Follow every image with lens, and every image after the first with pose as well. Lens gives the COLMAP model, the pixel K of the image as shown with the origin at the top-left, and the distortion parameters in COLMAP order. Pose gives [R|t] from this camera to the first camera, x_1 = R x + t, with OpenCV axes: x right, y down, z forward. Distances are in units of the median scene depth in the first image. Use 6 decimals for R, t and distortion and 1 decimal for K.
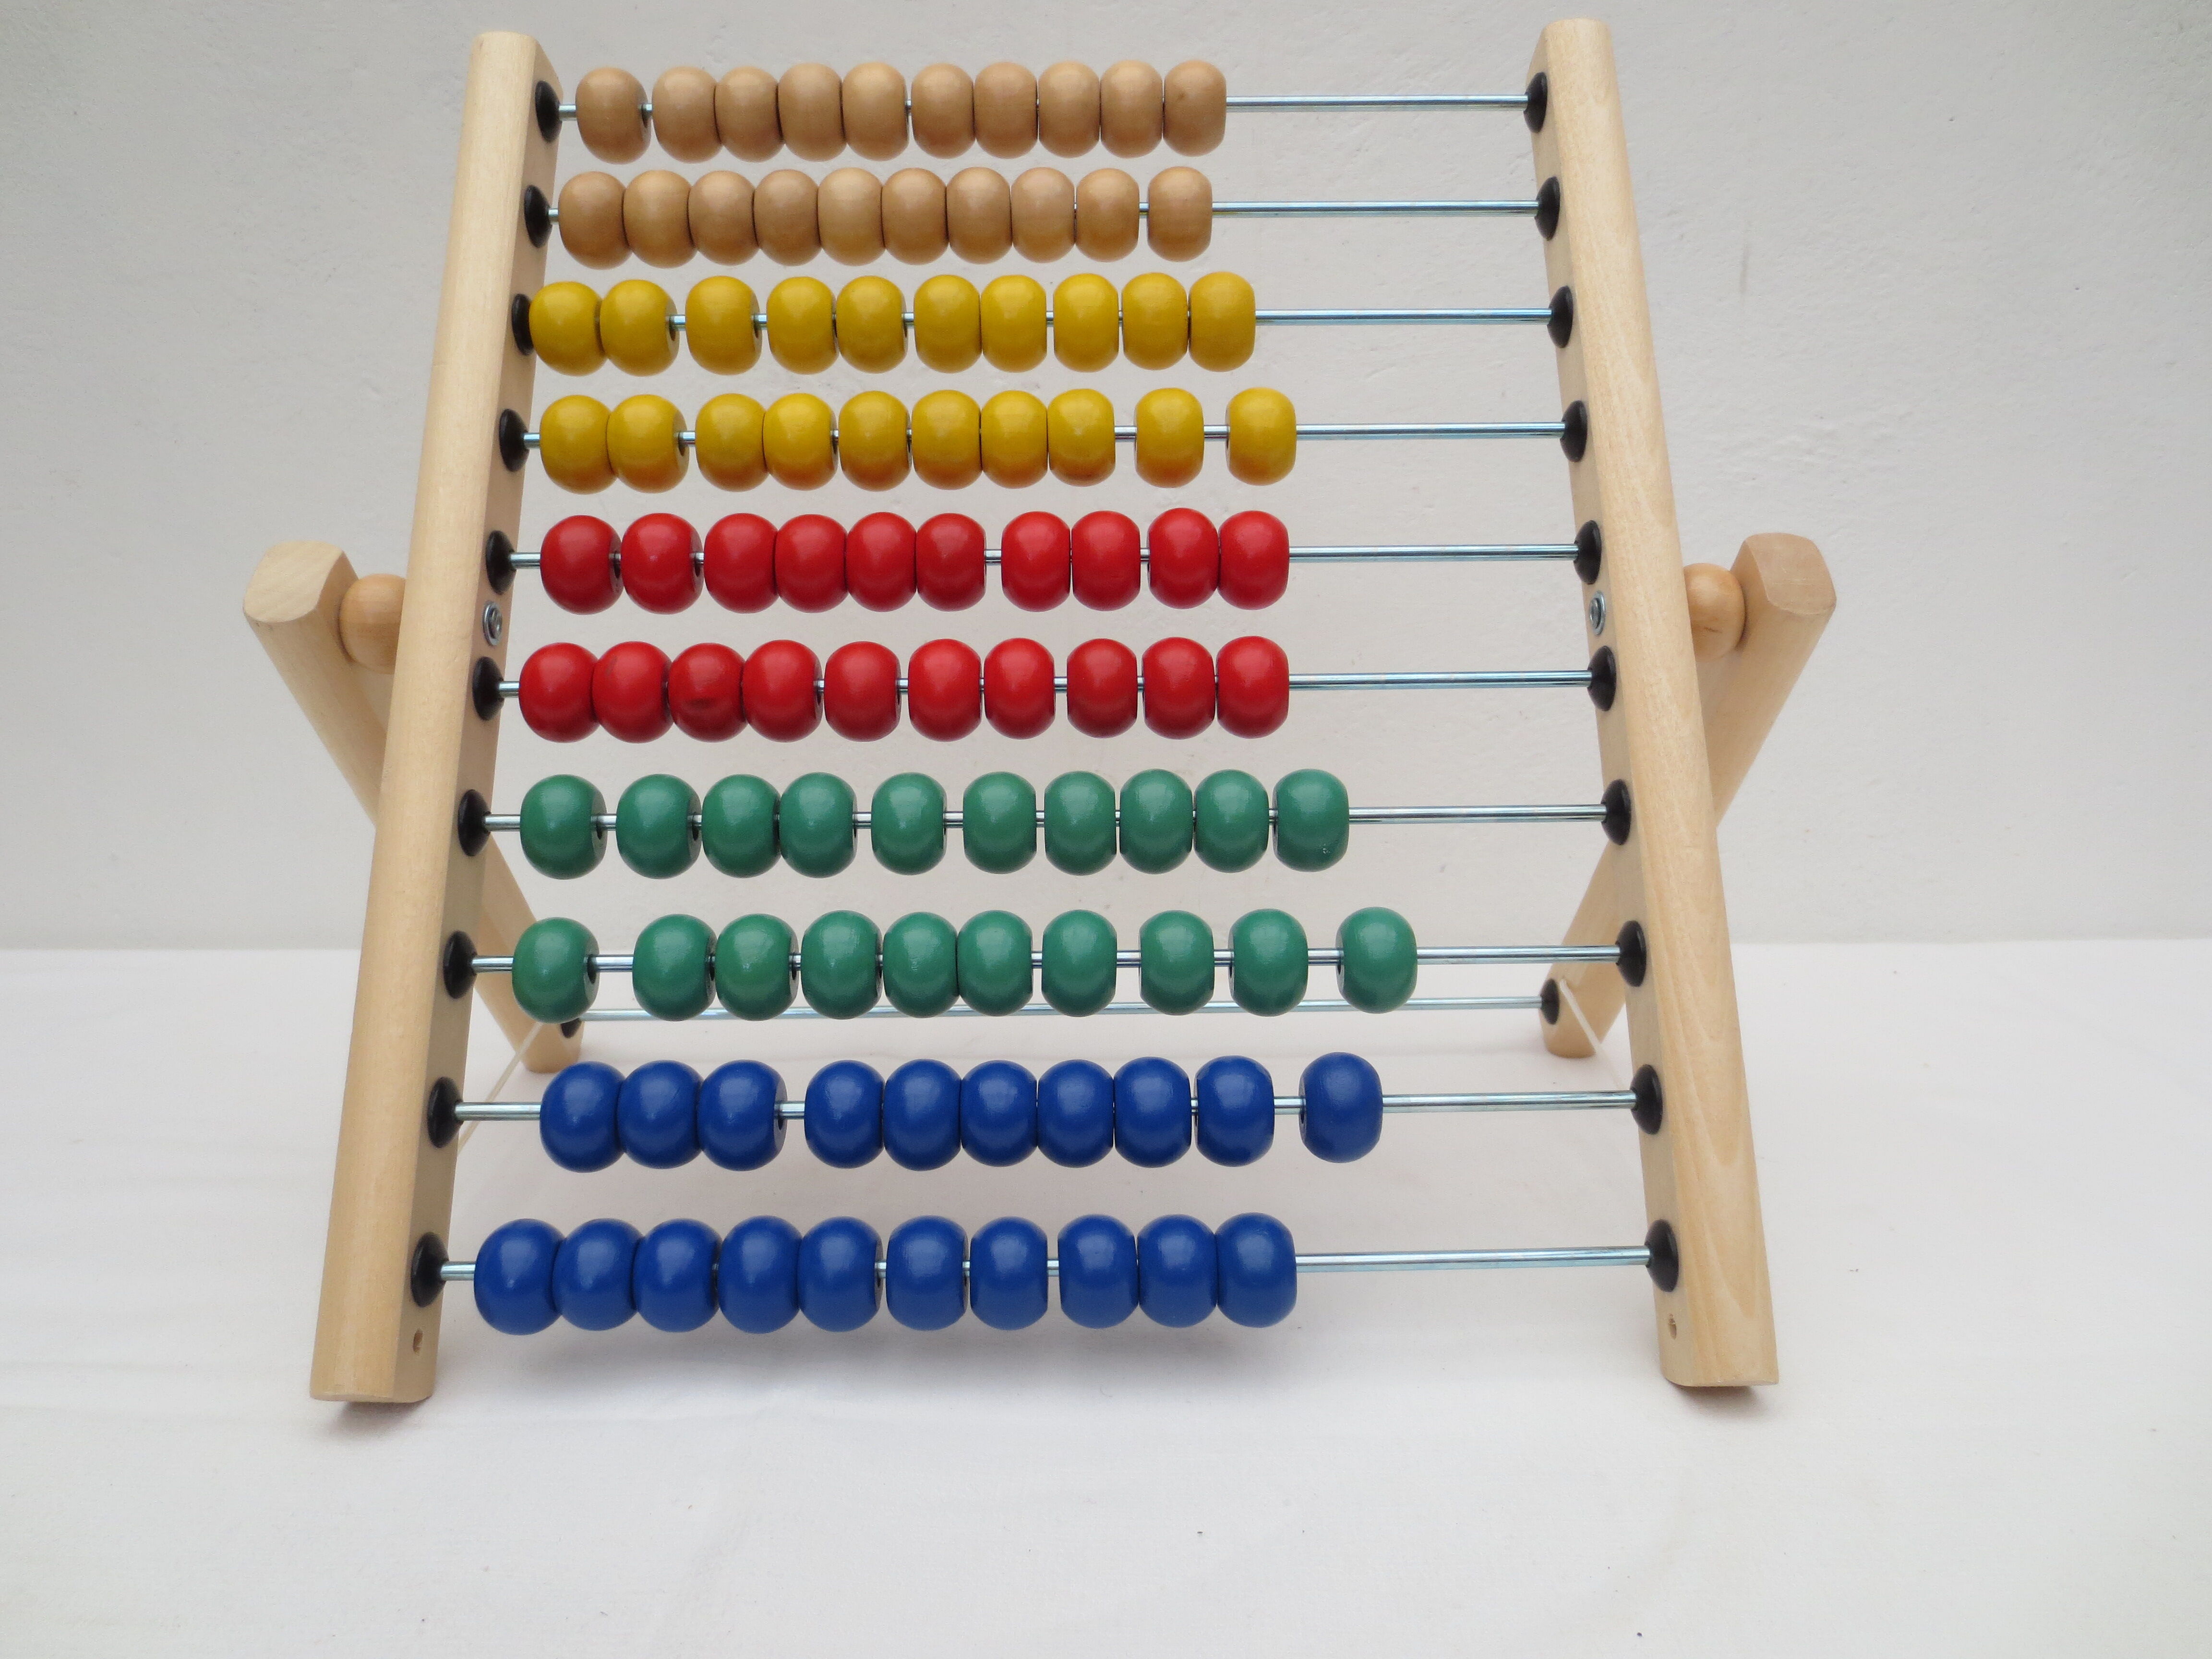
lens RADIAL K [[1556.3, 0, 1107.4], [0, 1556.3, 821.6], [0, 0, 1]] dist [-0.037862, 0.014154]
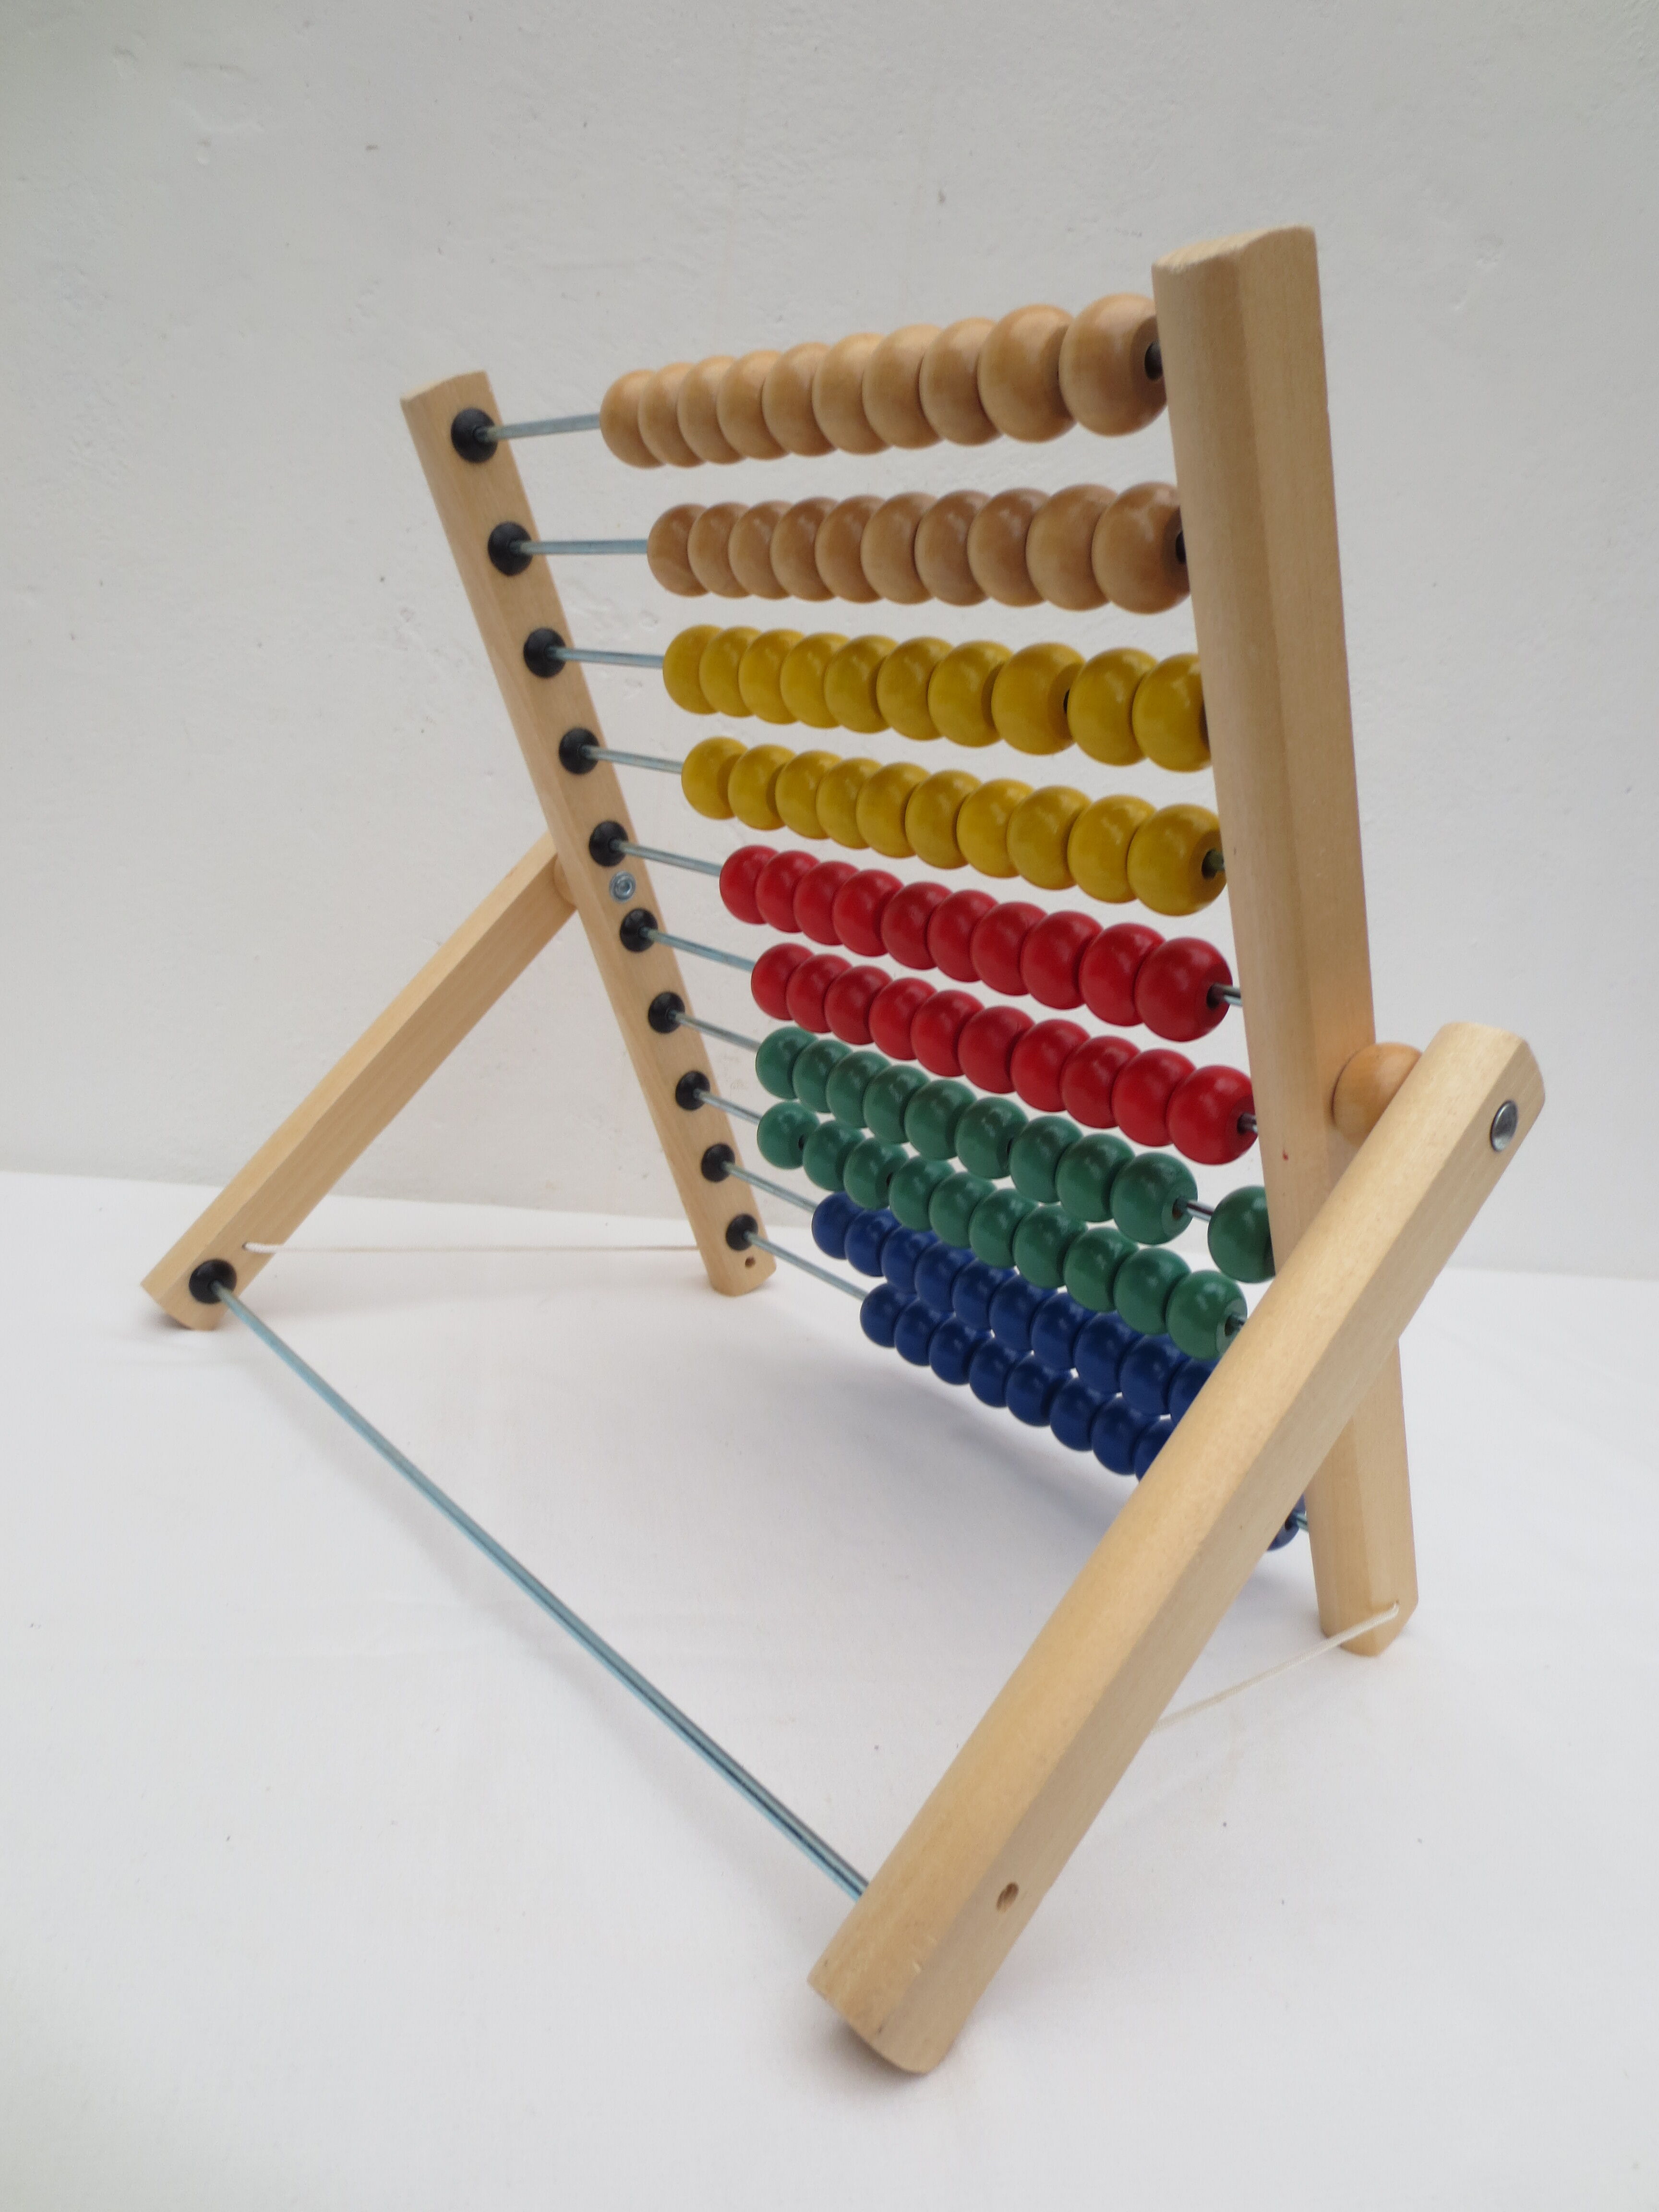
lens RADIAL K [[1556.3, 0, 805.7], [0, 1556.3, 1107.7], [0, 0, 1]] dist [-0.037862, 0.014154]
pose [[0.965410, 0.090710, 0.244450, -0.275935], [-0.093728, 0.995598, 0.000717, -0.011245], [-0.243309, -0.023604, 0.969662, -0.084939]]
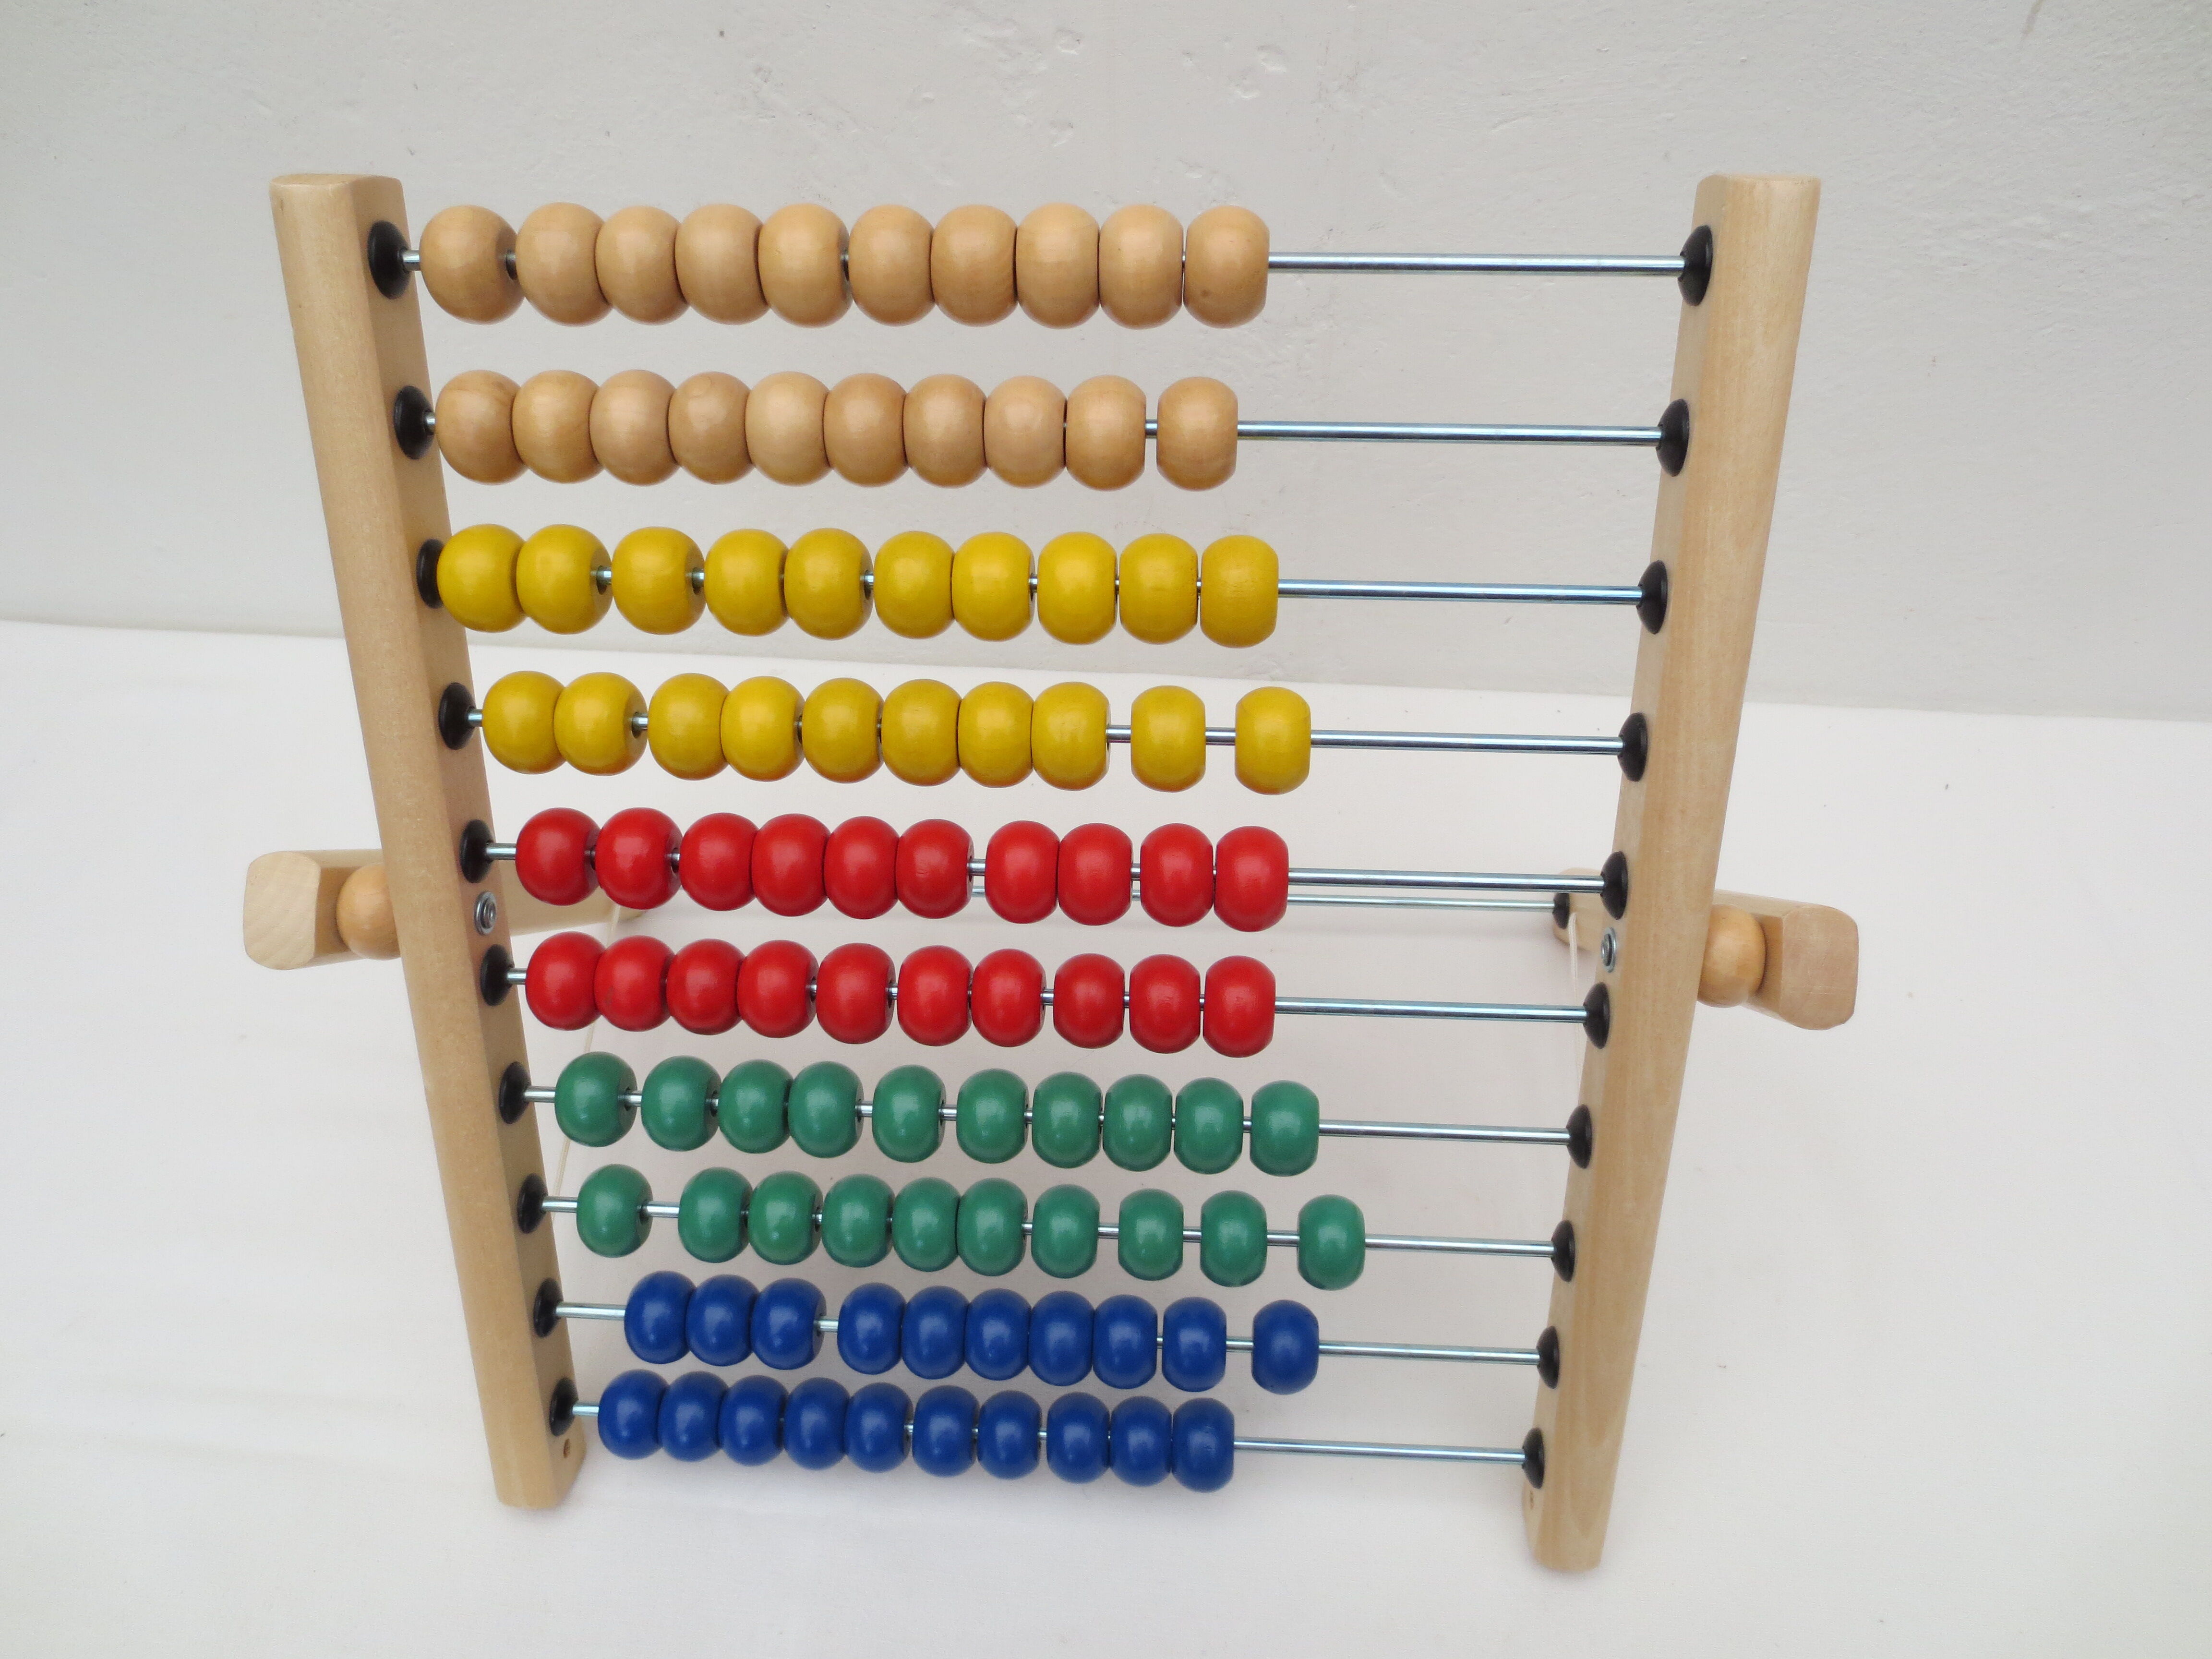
lens RADIAL K [[1556.3, 0, 1115.2], [0, 1556.3, 822.1], [0, 0, 1]] dist [-0.037862, 0.014154]
pose [[0.997166, 0.046098, -0.059448, 0.066484], [-0.000928, 0.797727, 0.603017, -0.773953], [0.075222, -0.601254, 0.795510, 0.266040]]
